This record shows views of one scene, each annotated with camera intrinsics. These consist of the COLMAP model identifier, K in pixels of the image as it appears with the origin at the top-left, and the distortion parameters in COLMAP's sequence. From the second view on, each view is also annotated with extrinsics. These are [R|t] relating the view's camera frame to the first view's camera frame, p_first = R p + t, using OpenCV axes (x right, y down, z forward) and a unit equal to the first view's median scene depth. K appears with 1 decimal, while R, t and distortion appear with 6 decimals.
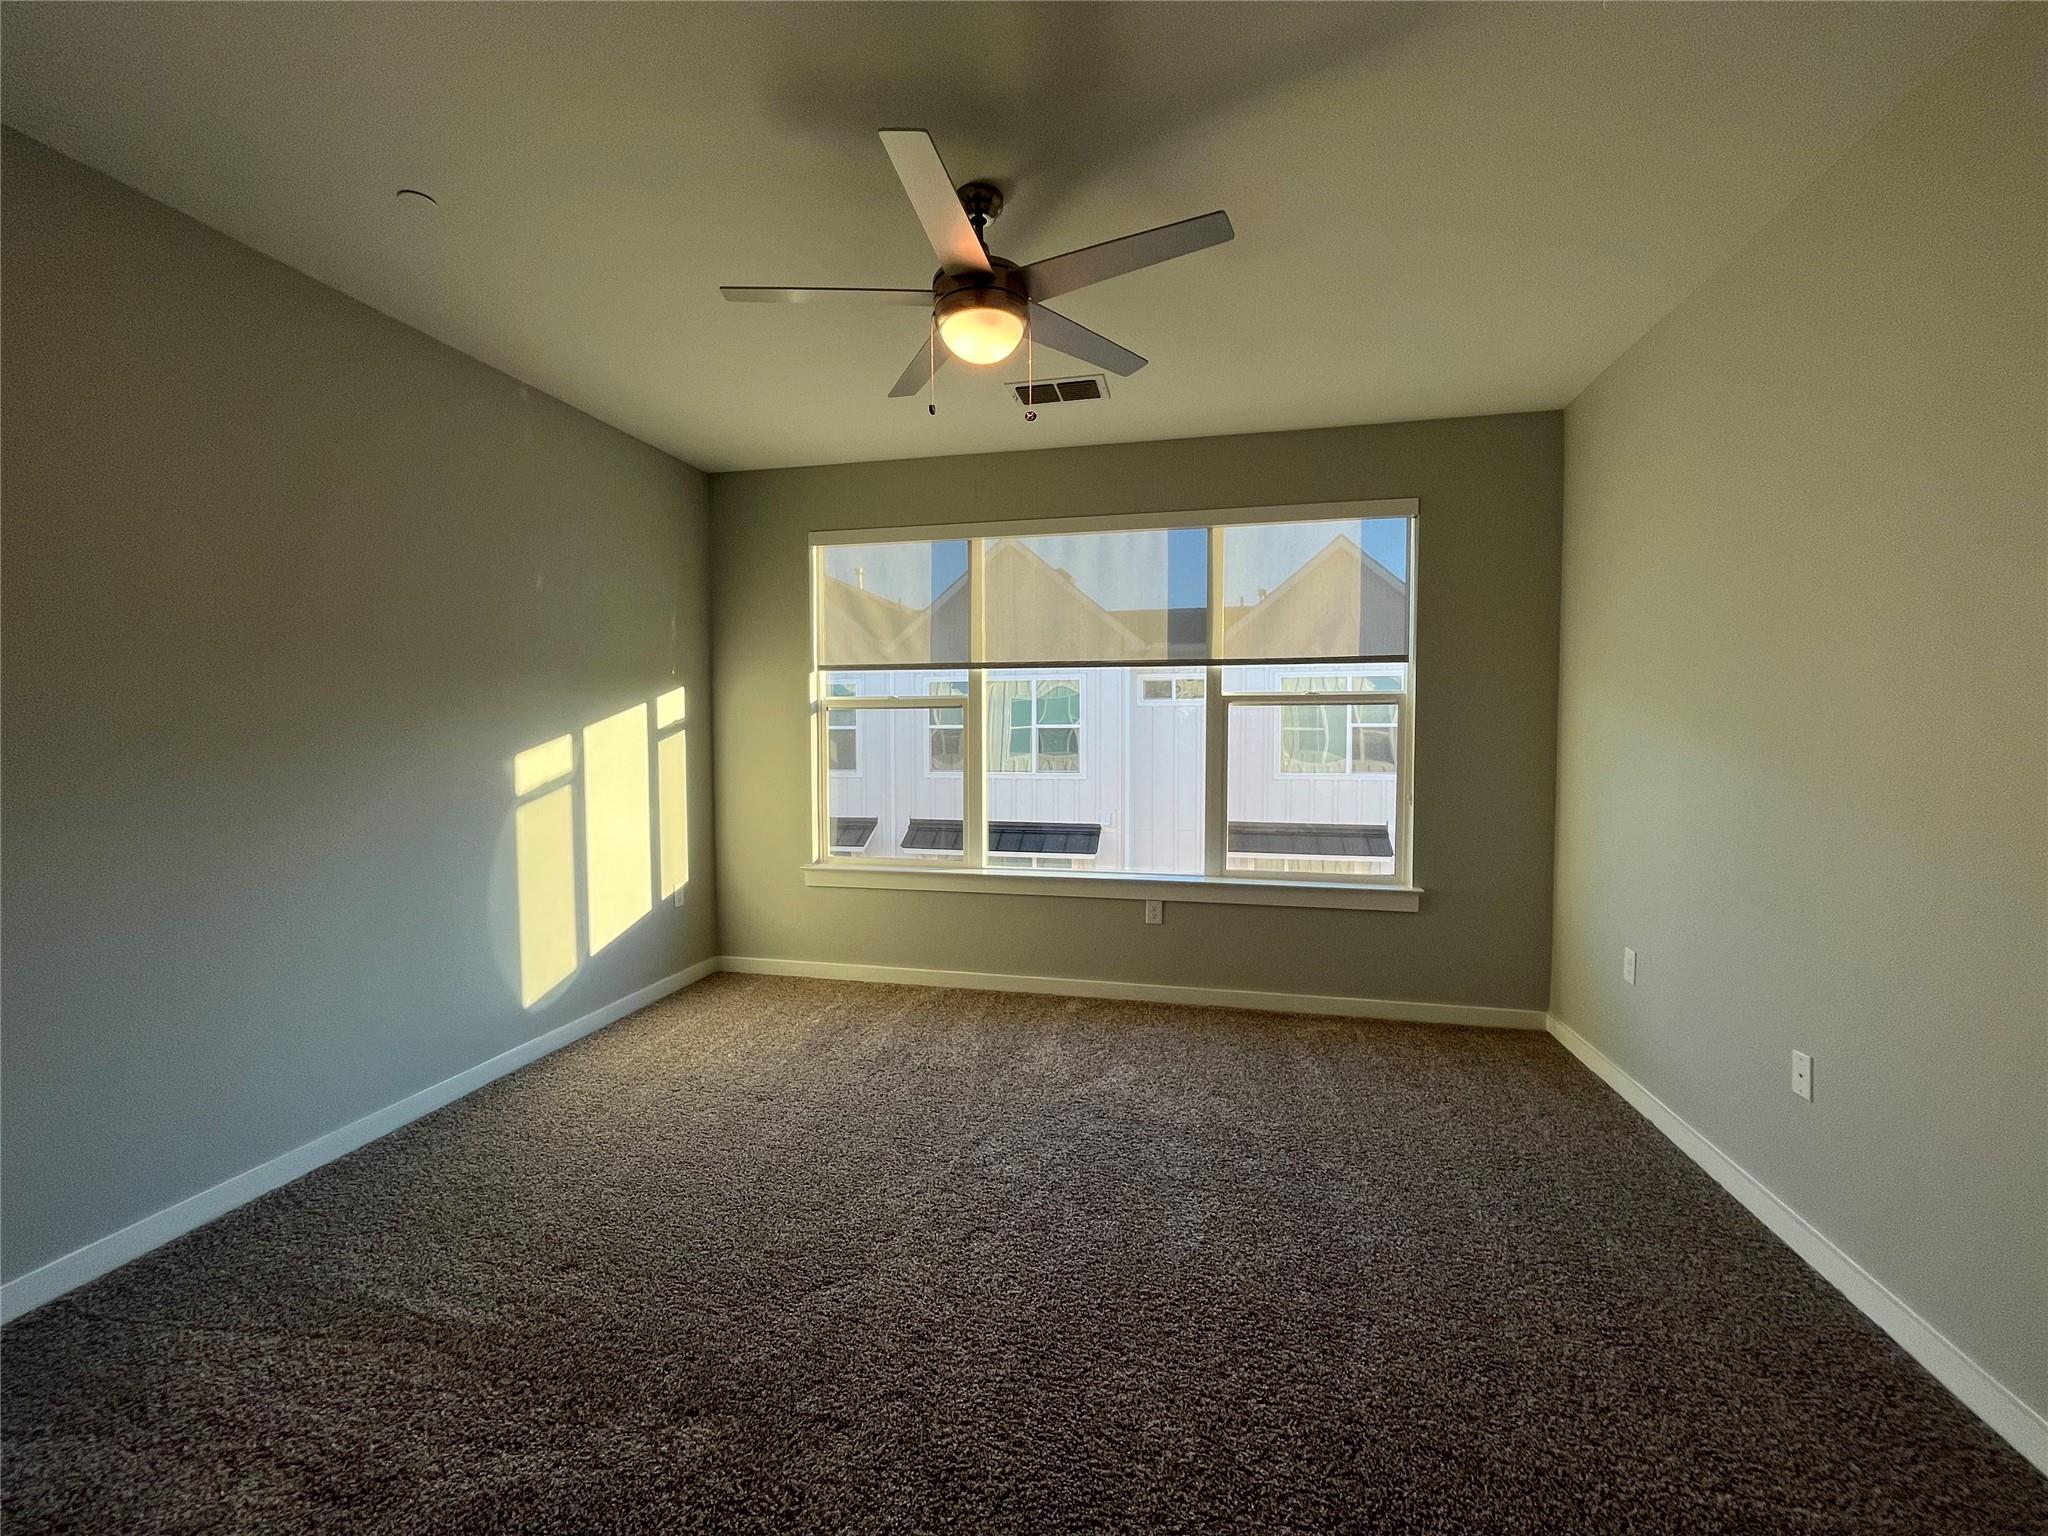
lens RADIAL K [[834.8, 0, 1021.0], [0, 834.8, 767.4], [0, 0, 1]] dist [-0.002178, 0.000030]
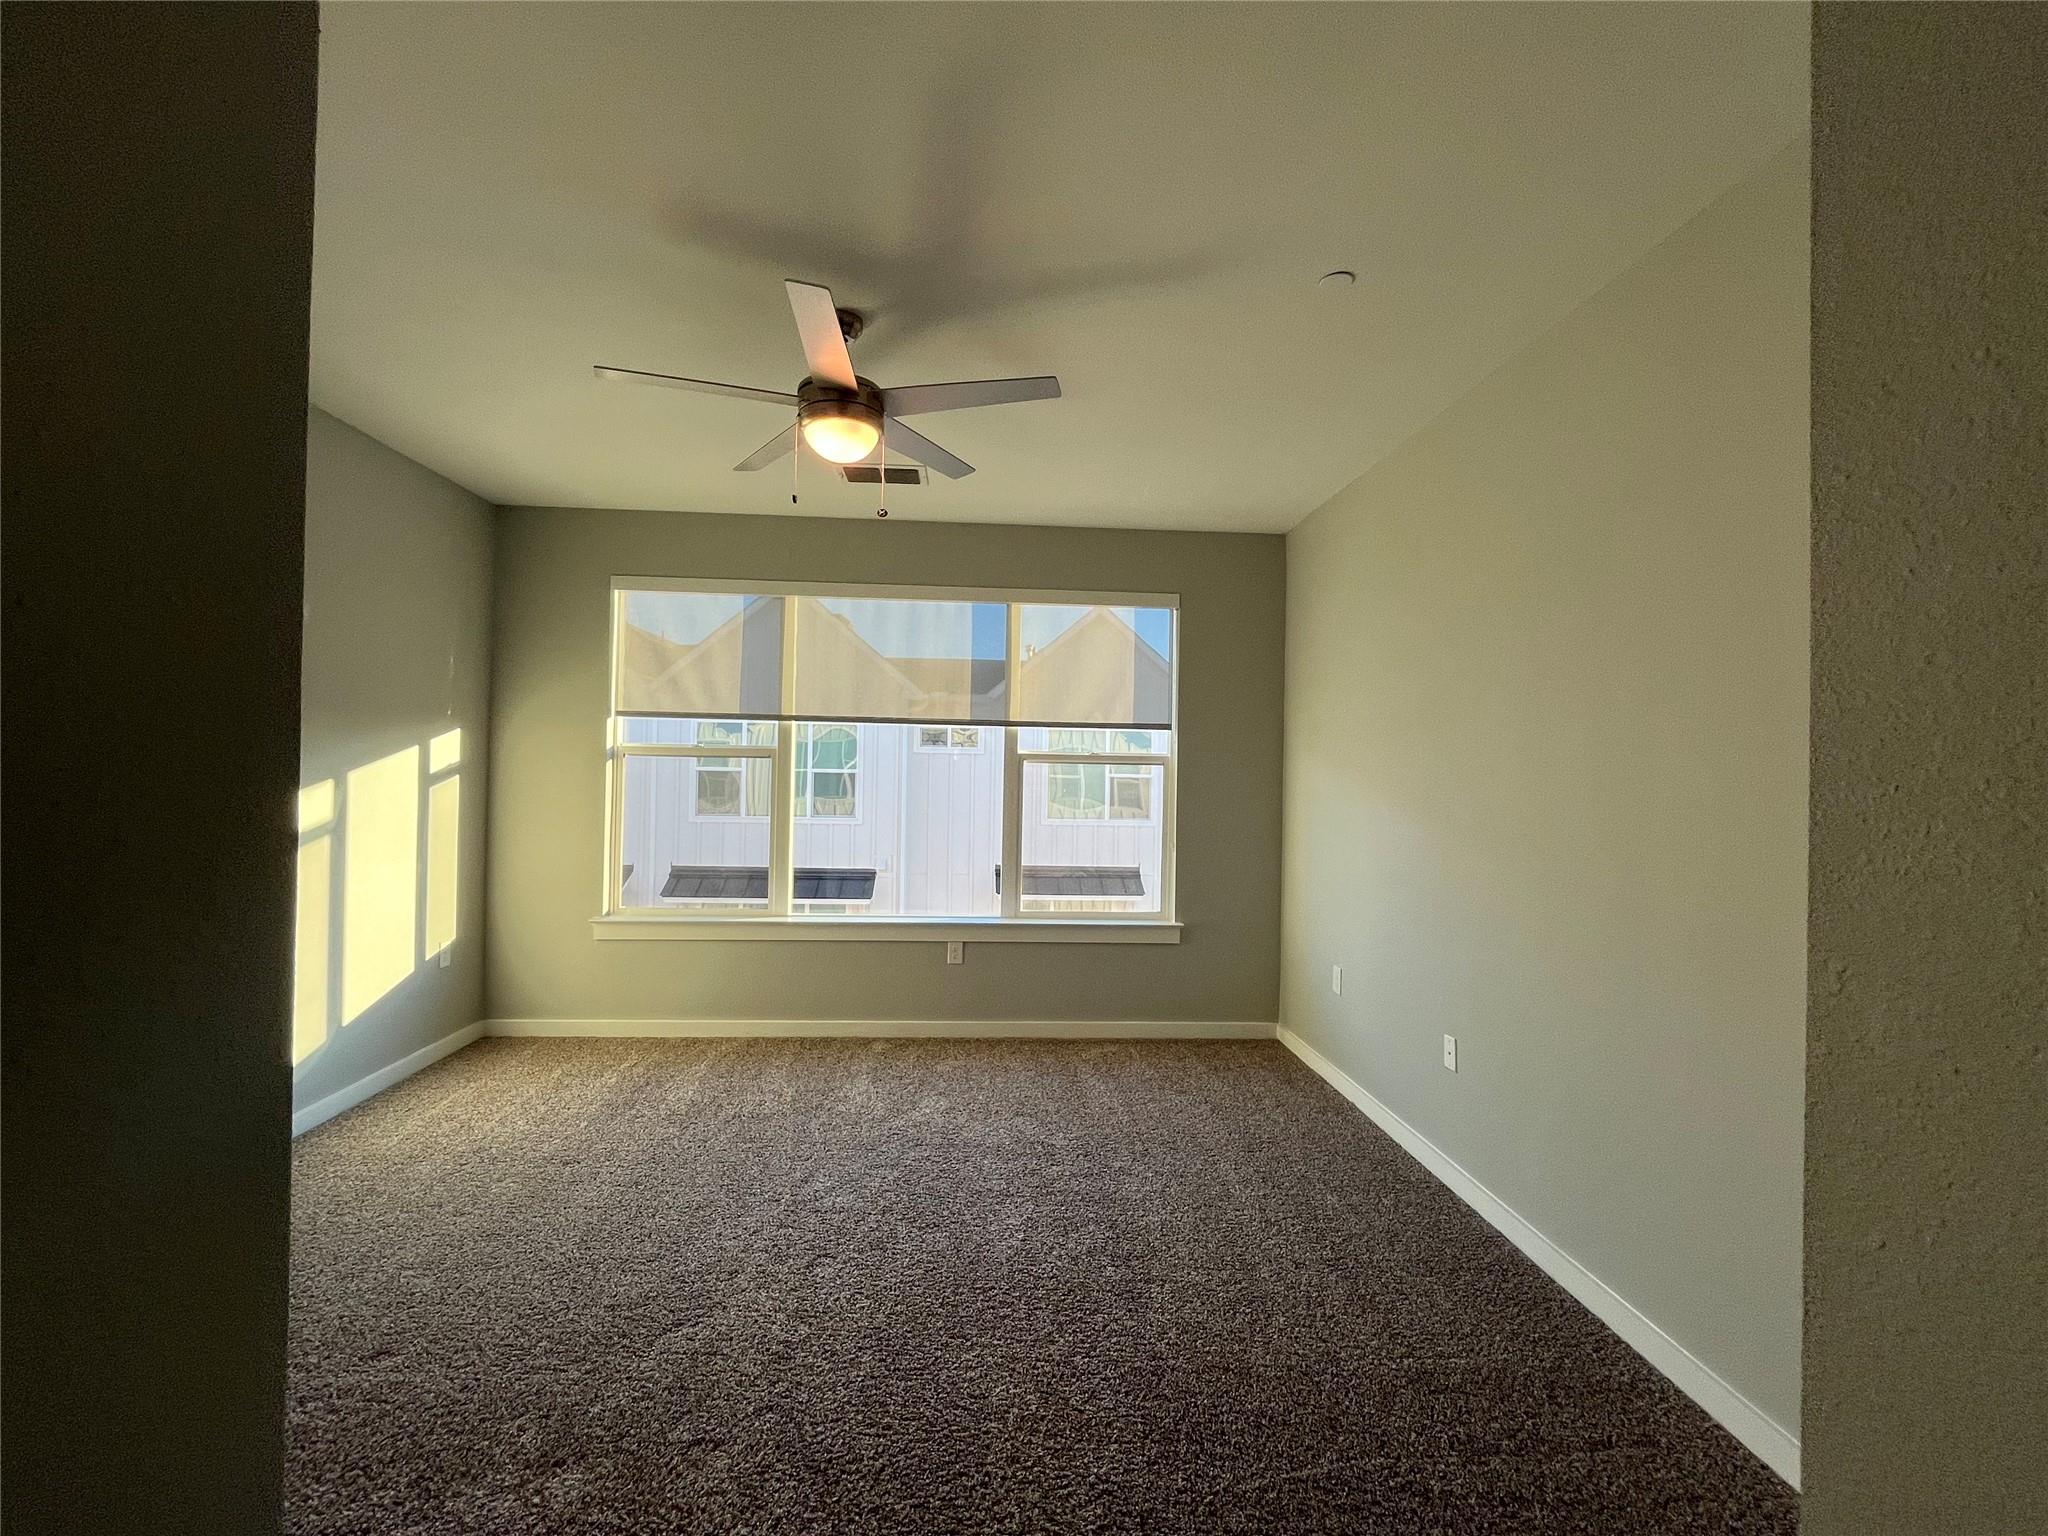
lens RADIAL K [[834.8, 0, 1022.2], [0, 834.8, 770.0], [0, 0, 1]] dist [-0.002178, 0.000030]
pose [[0.960661, 0.021045, 0.276926, -0.076974], [-0.007667, 0.998754, -0.049305, -0.011964], [-0.277619, 0.045242, 0.959625, -0.085547]]
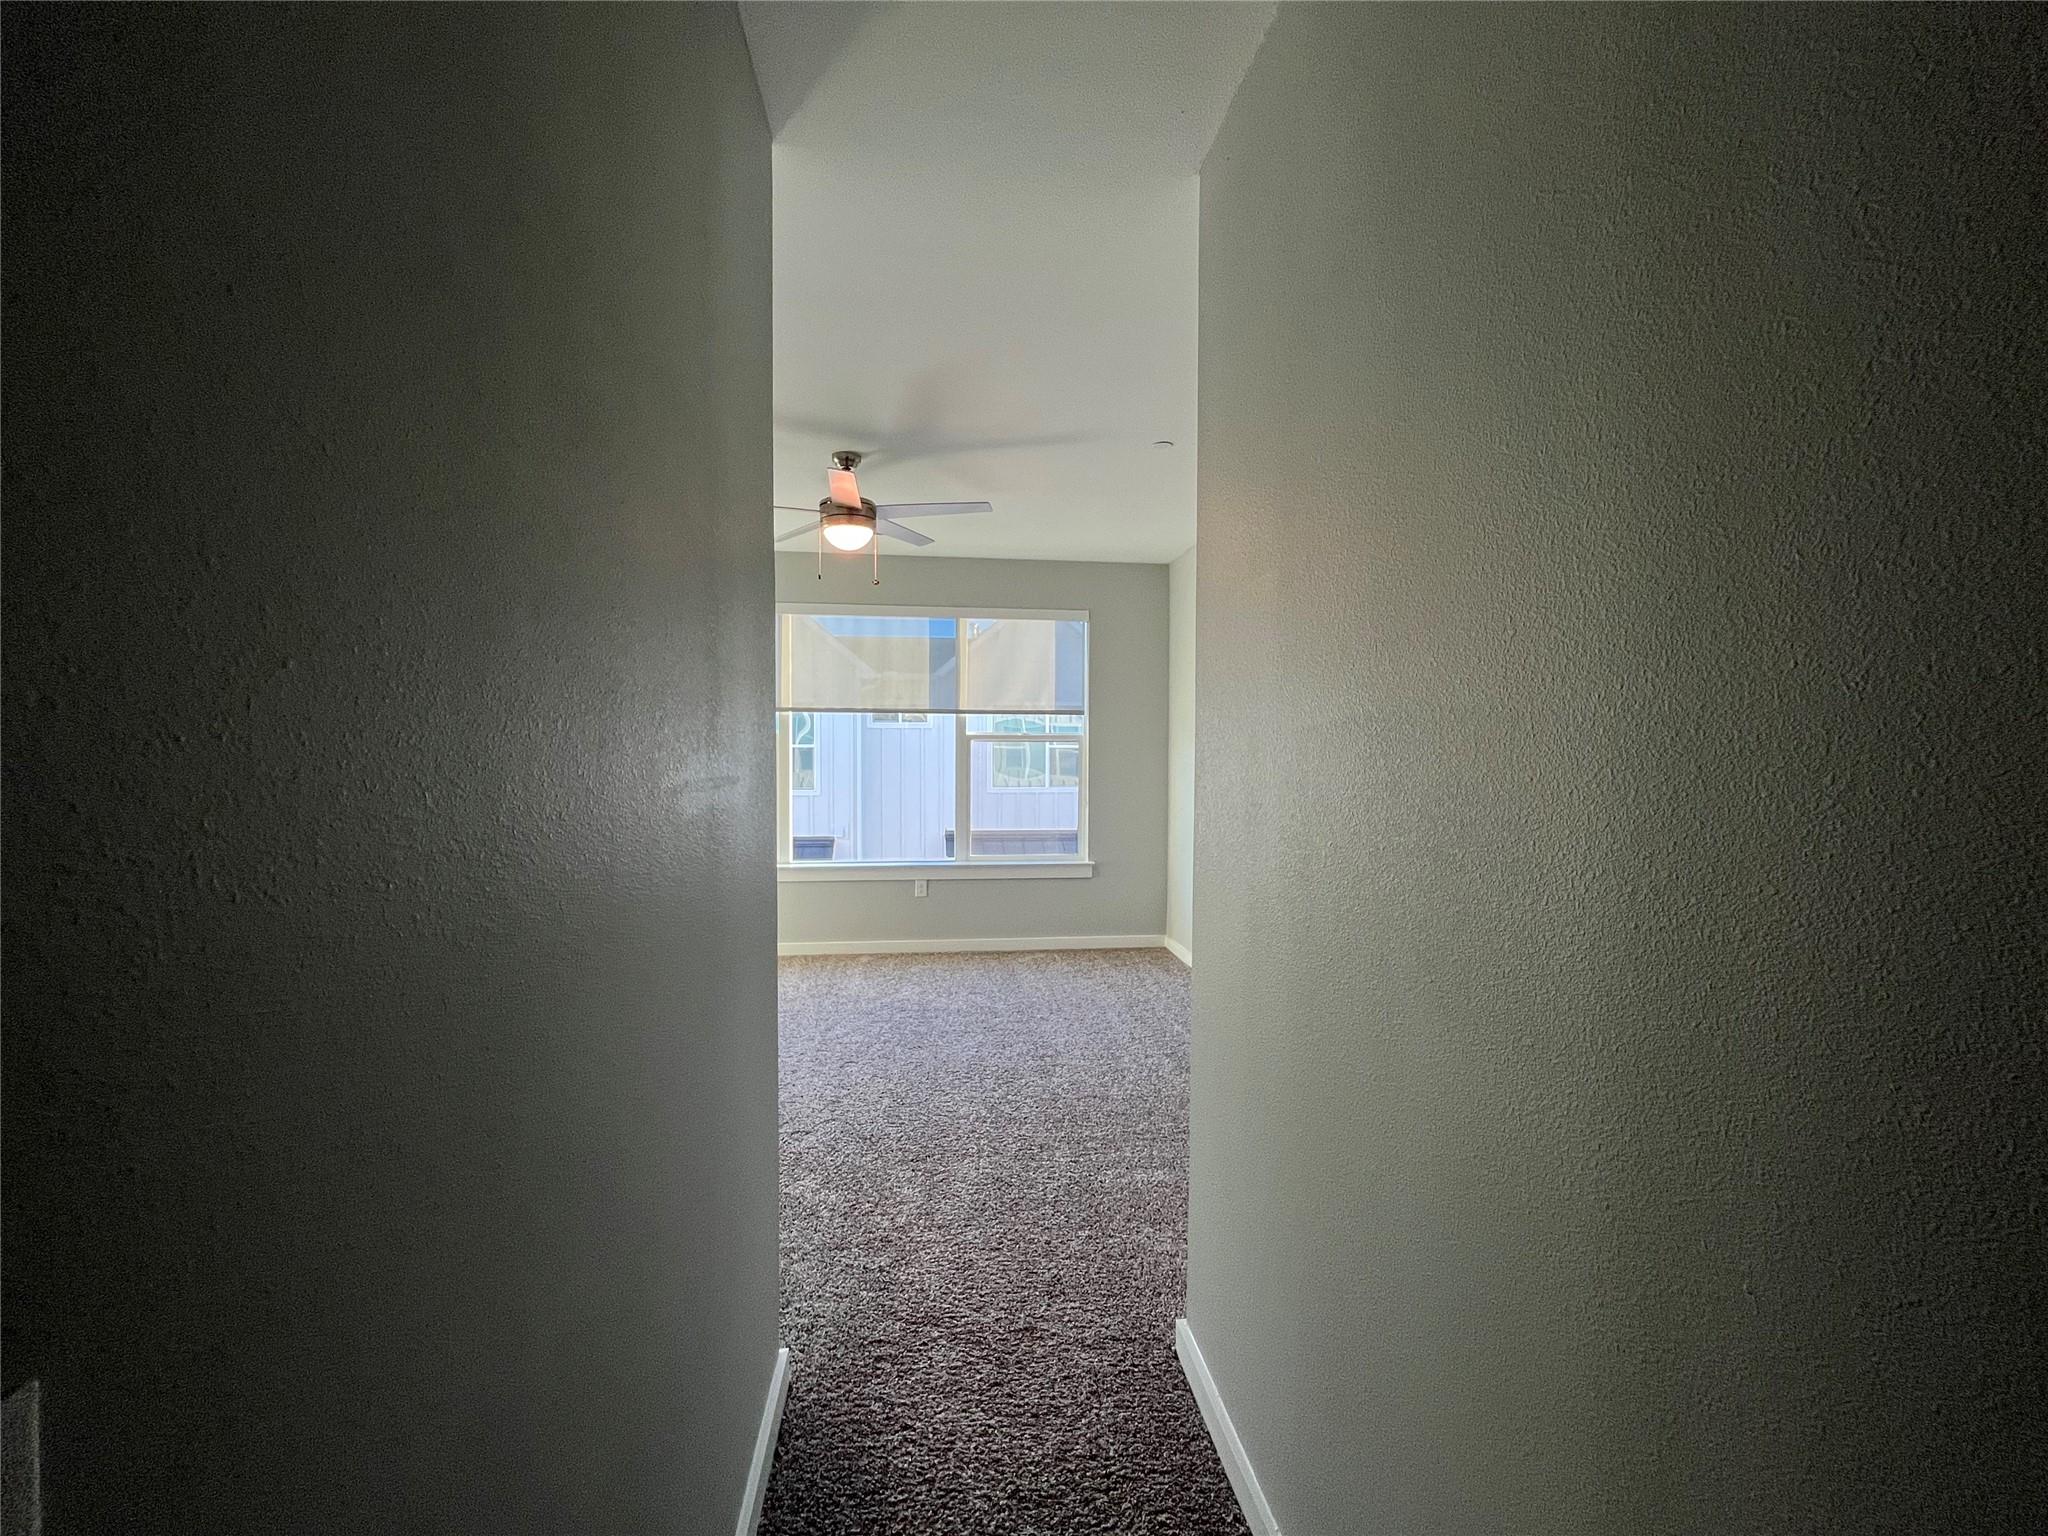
lens RADIAL K [[834.8, 0, 1029.7], [0, 834.8, 774.4], [0, 0, 1]] dist [-0.002178, 0.000030]
pose [[0.938040, -0.006257, 0.346471, -0.197654], [0.009552, 0.999924, -0.007803, -0.007081], [-0.346396, 0.010629, 0.938028, -0.491844]]
